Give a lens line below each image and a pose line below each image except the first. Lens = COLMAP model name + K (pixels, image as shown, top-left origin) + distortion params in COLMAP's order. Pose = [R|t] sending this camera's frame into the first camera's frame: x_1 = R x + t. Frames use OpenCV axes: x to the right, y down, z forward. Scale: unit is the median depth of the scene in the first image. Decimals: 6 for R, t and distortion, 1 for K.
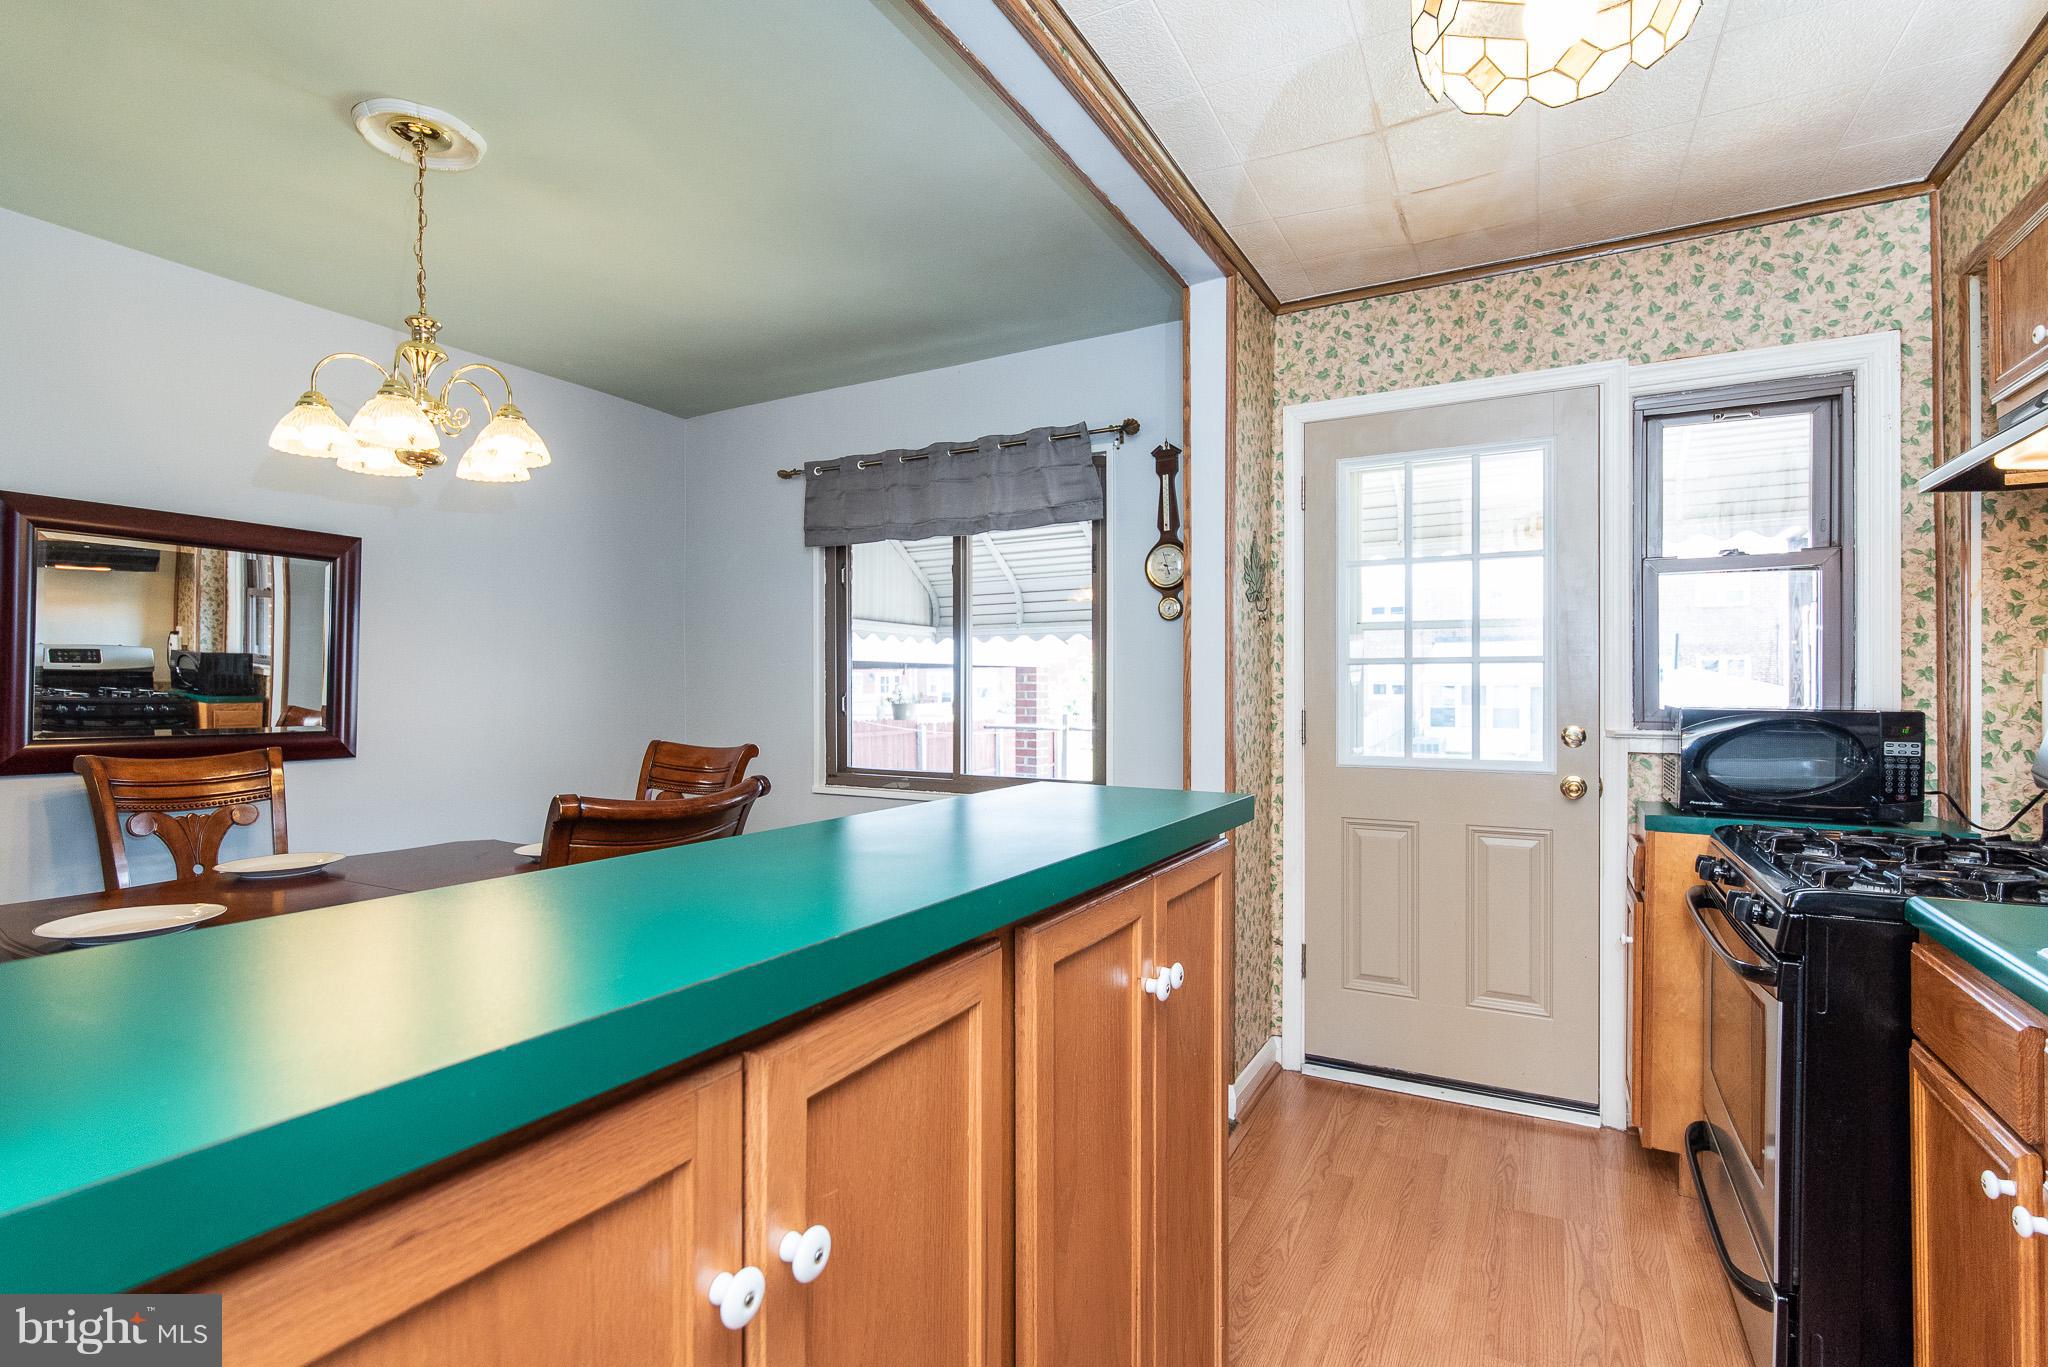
lens RADIAL K [[970.4, 0, 1023.8], [0, 970.4, 691.3], [0, 0, 1]] dist [-0.003611, -0.000368]
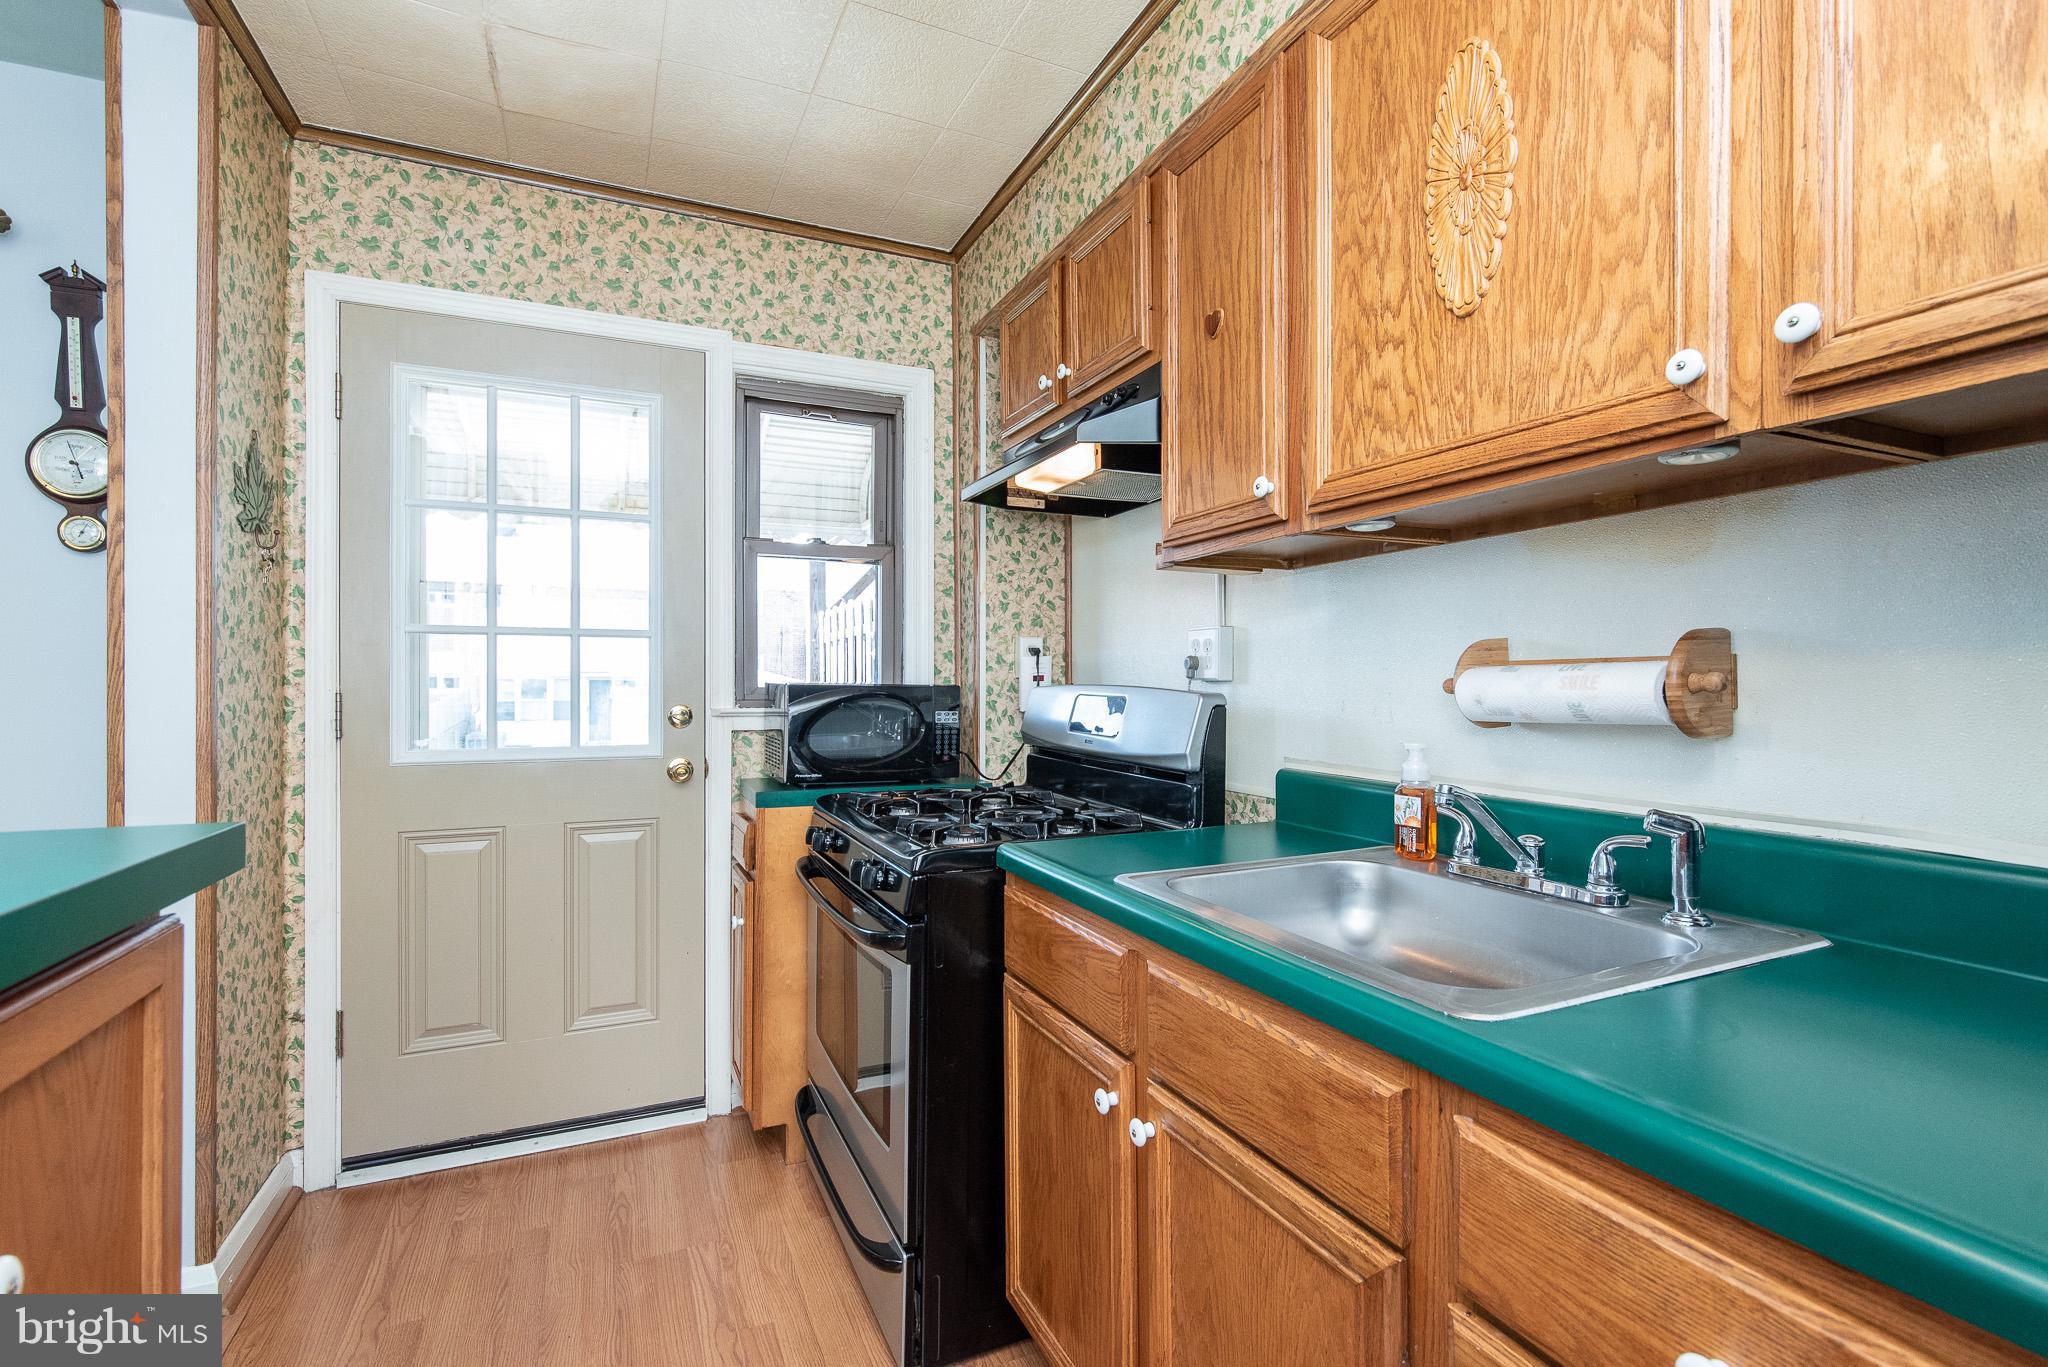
lens RADIAL K [[934.0, 0, 1035.4], [0, 934.0, 685.8], [0, 0, 1]] dist [-0.001507, -0.001500]
pose [[0.599178, -0.000600, 0.800616, 0.041903], [0.000344, 1.000000, 0.000492, 0.015166], [-0.800616, -0.000019, 0.599178, 0.164958]]
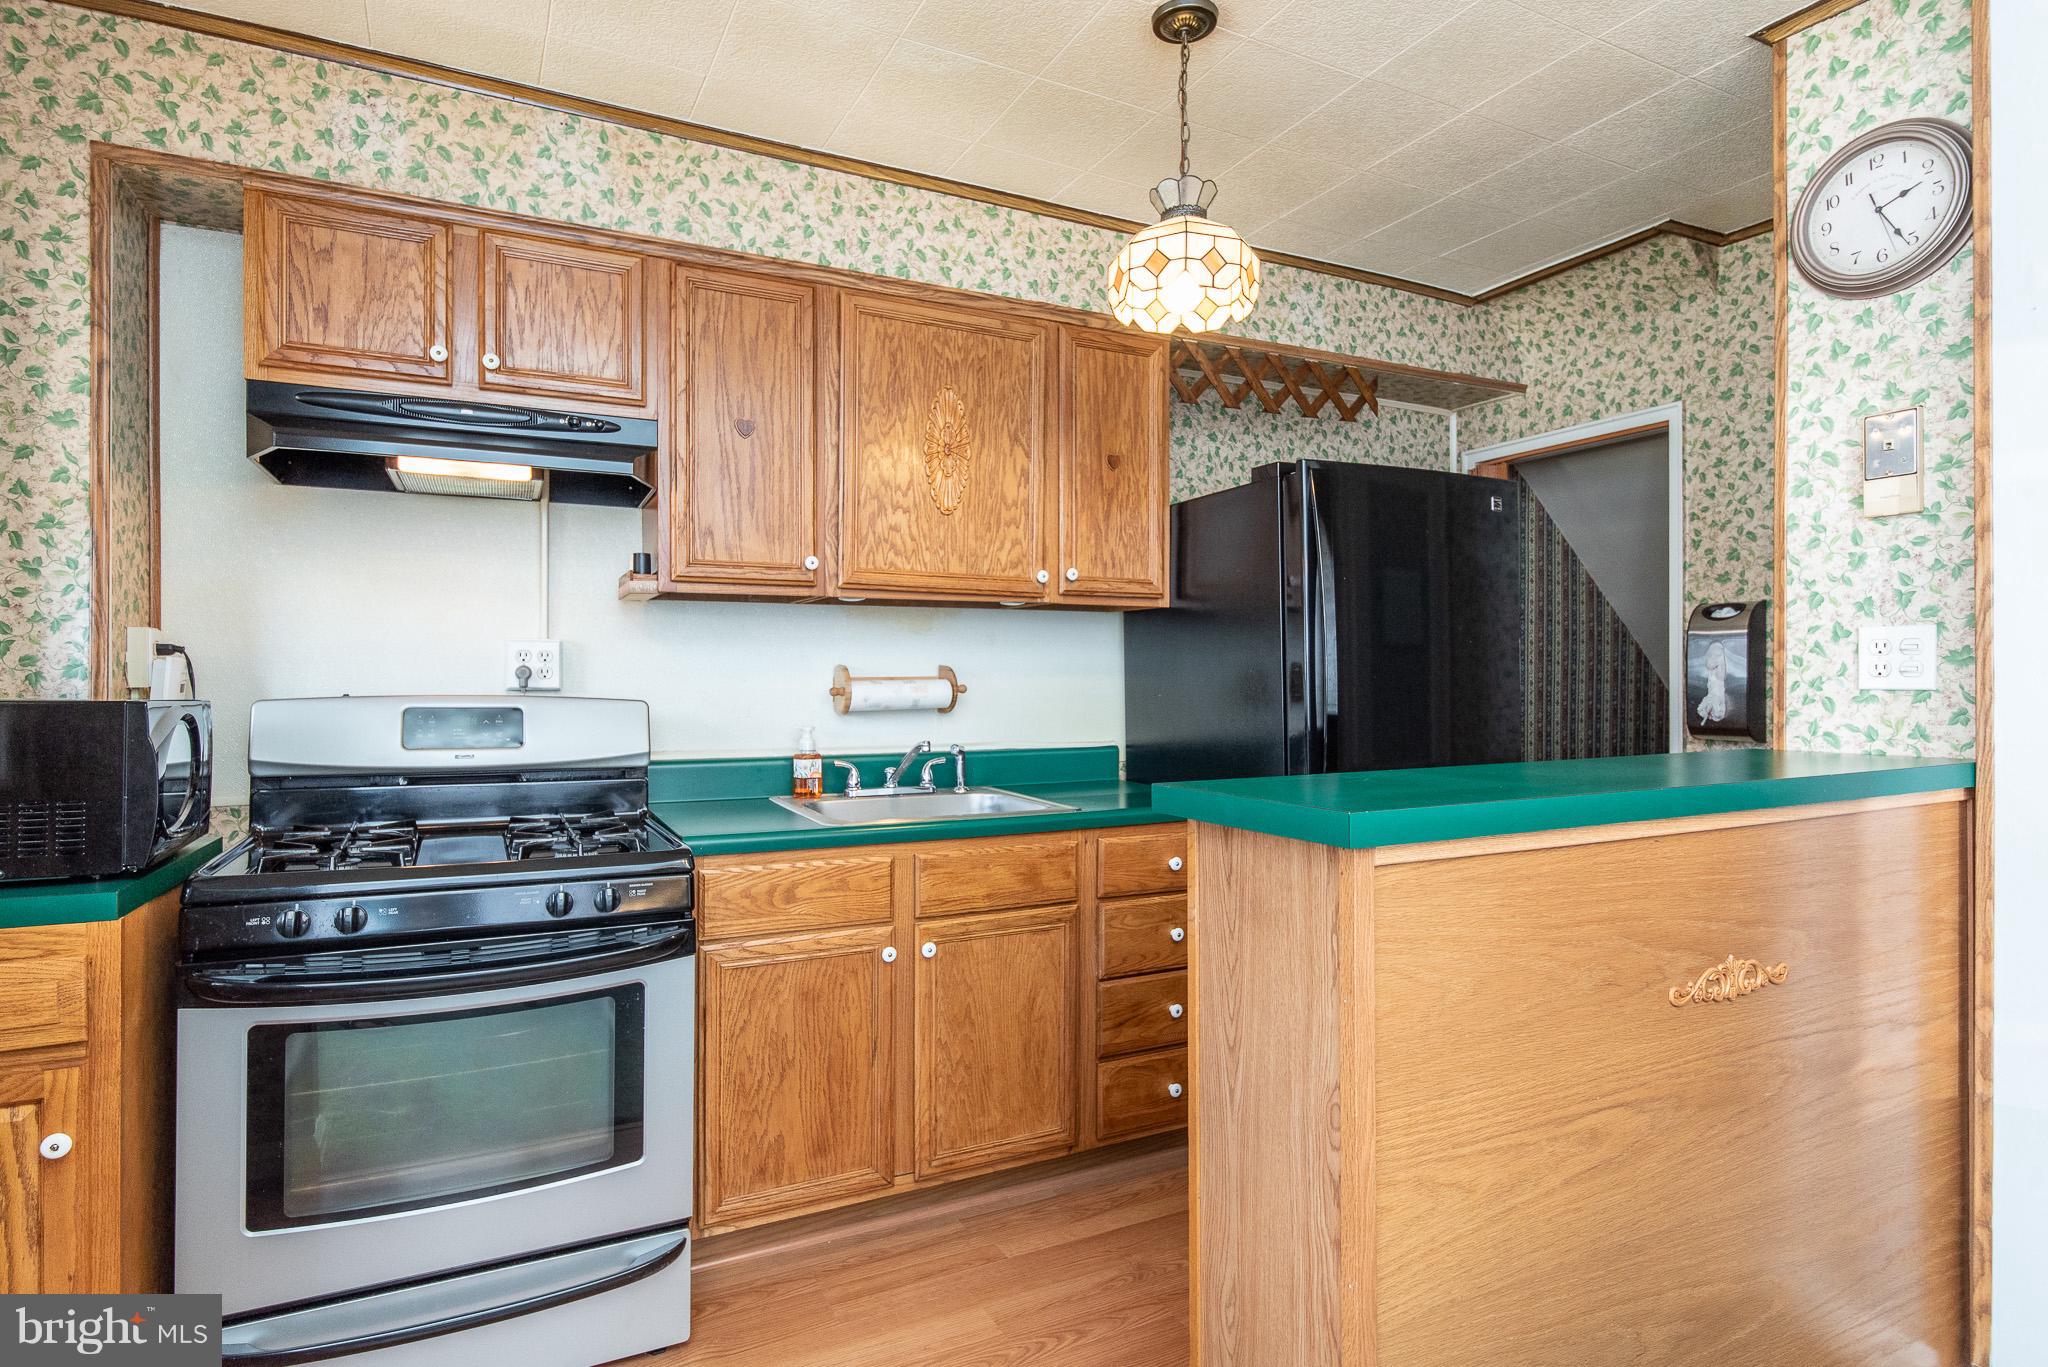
lens RADIAL K [[1058.4, 0, 1028.6], [0, 1058.4, 689.1], [0, 0, 1]] dist [0.002818, -0.001313]
pose [[-0.819763, -0.001190, 0.572702, -0.119304], [0.002283, 0.999983, 0.005345, 0.008860], [-0.572698, 0.005690, -0.819747, 0.930445]]
